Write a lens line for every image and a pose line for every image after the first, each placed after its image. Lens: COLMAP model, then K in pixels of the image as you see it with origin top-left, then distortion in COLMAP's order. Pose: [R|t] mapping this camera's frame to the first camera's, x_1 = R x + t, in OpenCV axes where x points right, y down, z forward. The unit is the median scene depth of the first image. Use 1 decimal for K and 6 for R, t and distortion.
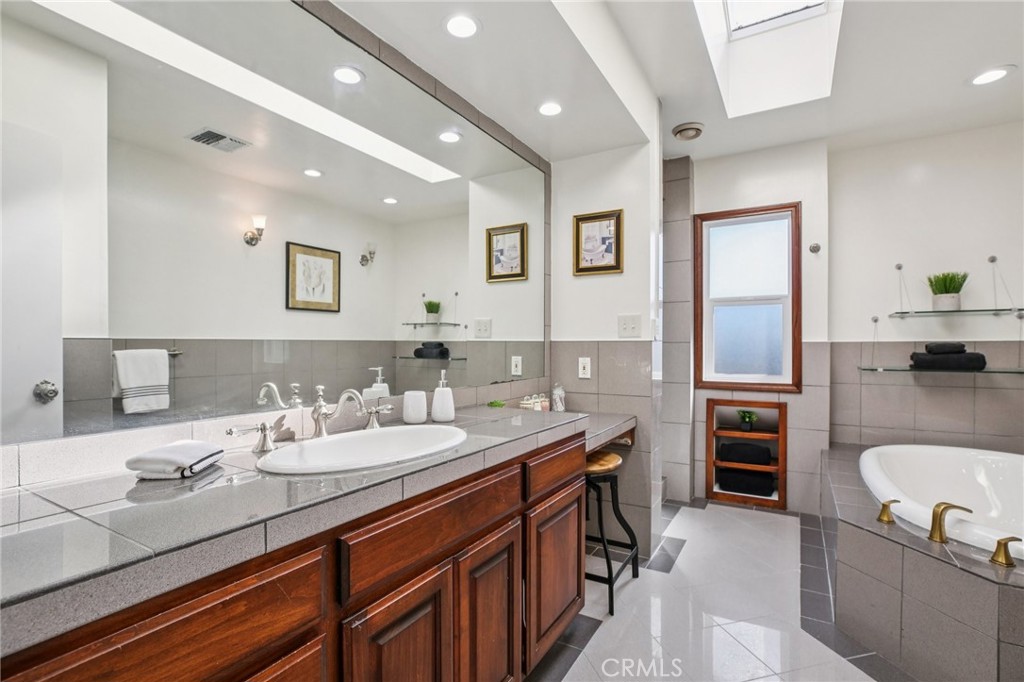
lens RADIAL K [[469.3, 0, 512.0], [0, 469.3, 341.0], [0, 0, 1]] dist [-0.014330, 0.001404]
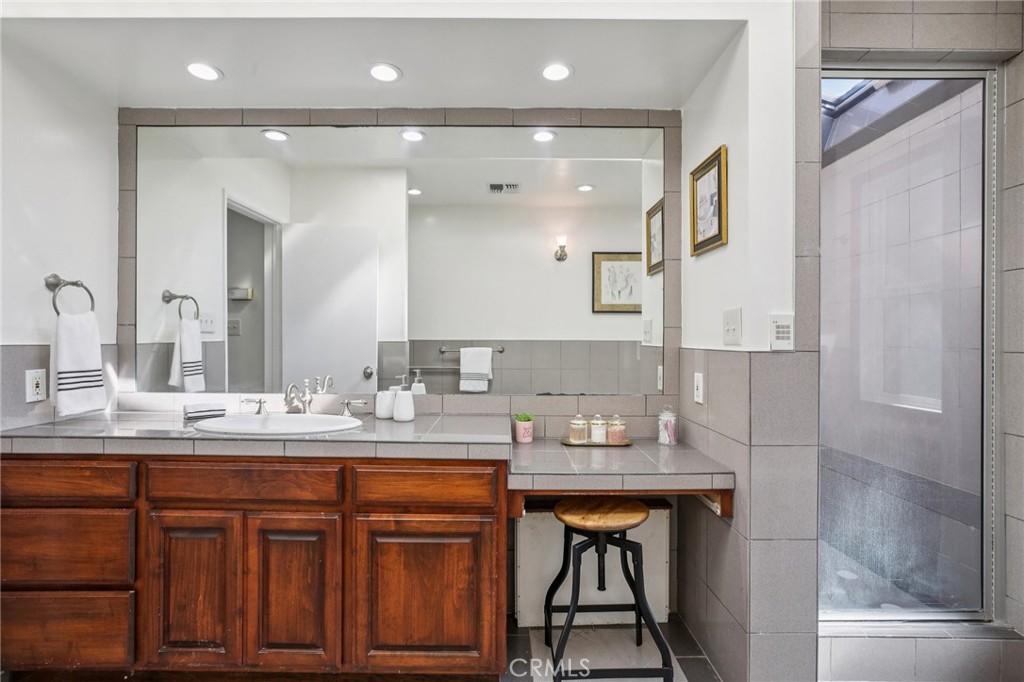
lens RADIAL K [[476.7, 0, 513.3], [0, 476.7, 331.4], [0, 0, 1]] dist [-0.001607, -0.000079]
pose [[0.512249, -0.009672, -0.858783, 0.583966], [0.001596, 0.999946, -0.010310, -0.018761], [0.858836, 0.003910, 0.512236, 0.381360]]
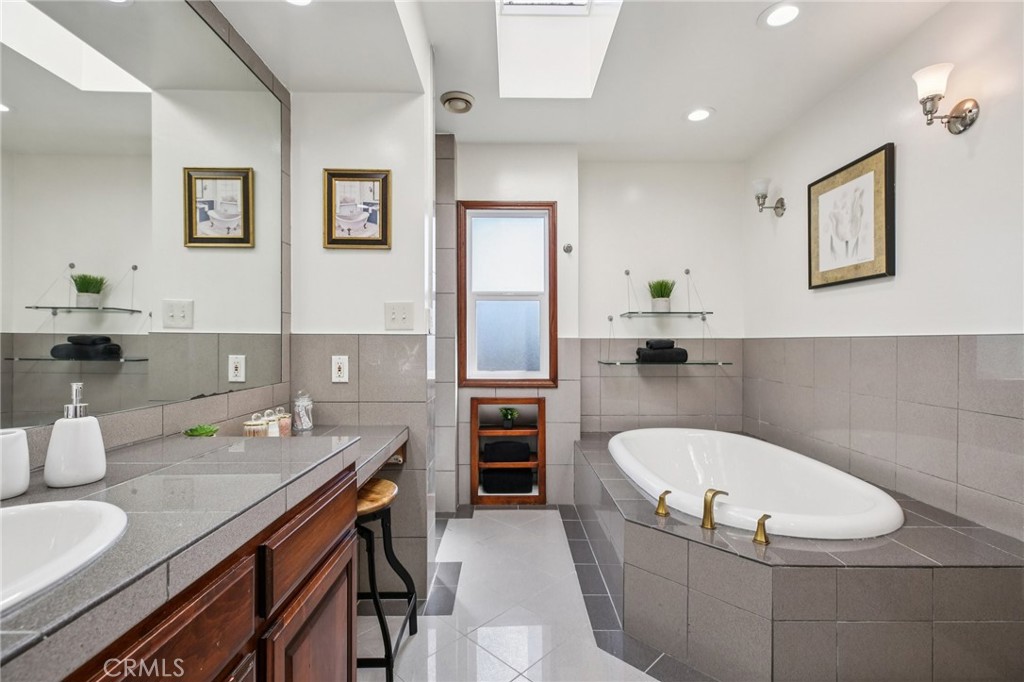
lens RADIAL K [[469.5, 0, 511.6], [0, 469.5, 345.6], [0, 0, 1]] dist [0.008985, -0.000040]
pose [[0.854399, -0.000889, 0.519617, -0.004997], [-0.007117, 0.999885, 0.013414, 0.006028], [-0.519569, -0.015159, 0.854294, 0.180649]]
